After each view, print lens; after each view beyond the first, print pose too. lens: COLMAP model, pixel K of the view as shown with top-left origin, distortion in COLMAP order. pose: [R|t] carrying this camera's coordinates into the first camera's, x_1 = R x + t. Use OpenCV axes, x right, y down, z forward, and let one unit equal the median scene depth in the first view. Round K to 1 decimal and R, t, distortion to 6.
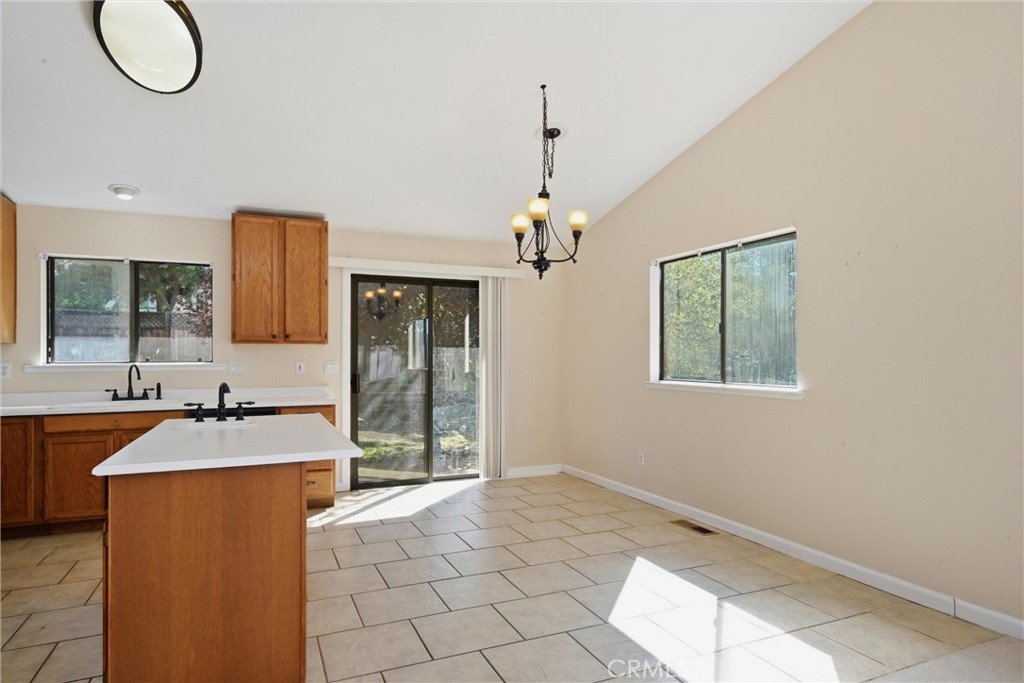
lens RADIAL K [[600.8, 0, 512.0], [0, 600.8, 341.5], [0, 0, 1]] dist [-0.000757, 0.000711]
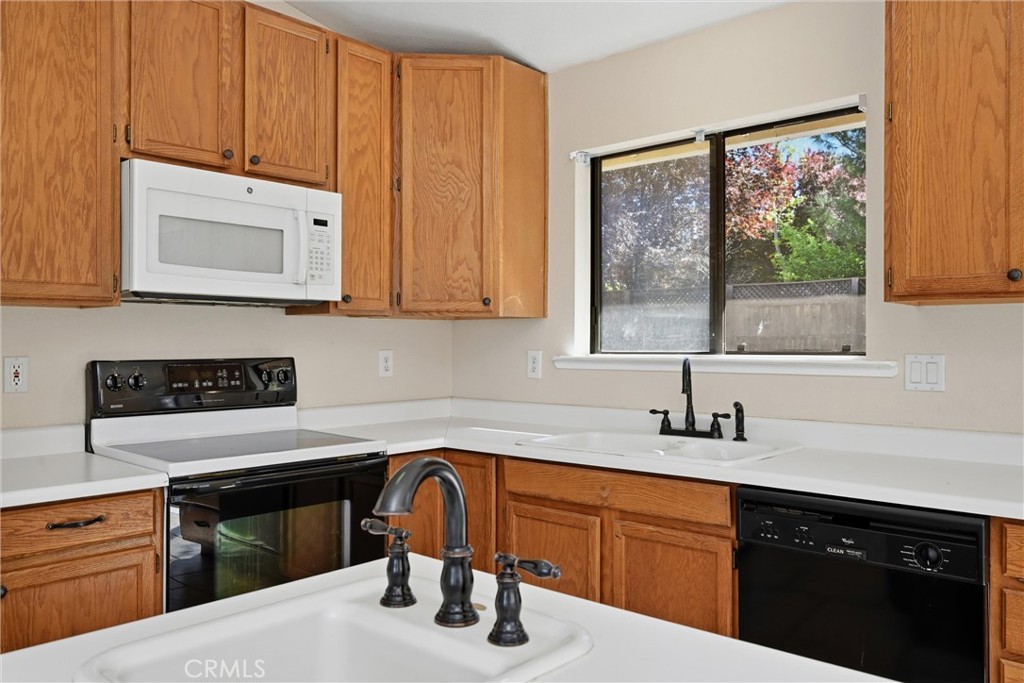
lens RADIAL K [[801.3, 0, 512.0], [0, 801.3, 341.5], [0, 0, 1]] dist [-0.000964, 0.003628]
pose [[0.420721, 0.000642, -0.907190, -0.131350], [0.020751, 0.999731, 0.010331, 0.015465], [0.906953, -0.023171, 0.420594, 0.584874]]
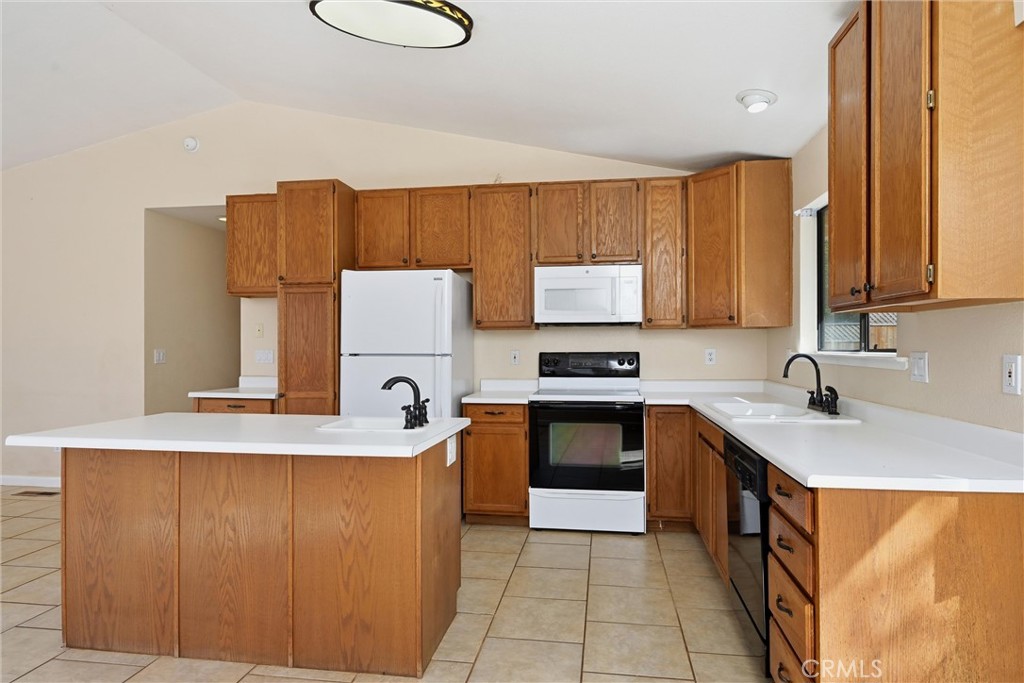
lens RADIAL K [[600.8, 0, 512.0], [0, 600.8, 341.5], [0, 0, 1]] dist [-0.000757, 0.000711]
pose [[-0.529742, -0.002238, -0.848156, 0.077698], [0.025142, 0.999516, -0.018340, 0.026856], [0.847786, -0.031040, -0.529430, 1.002825]]
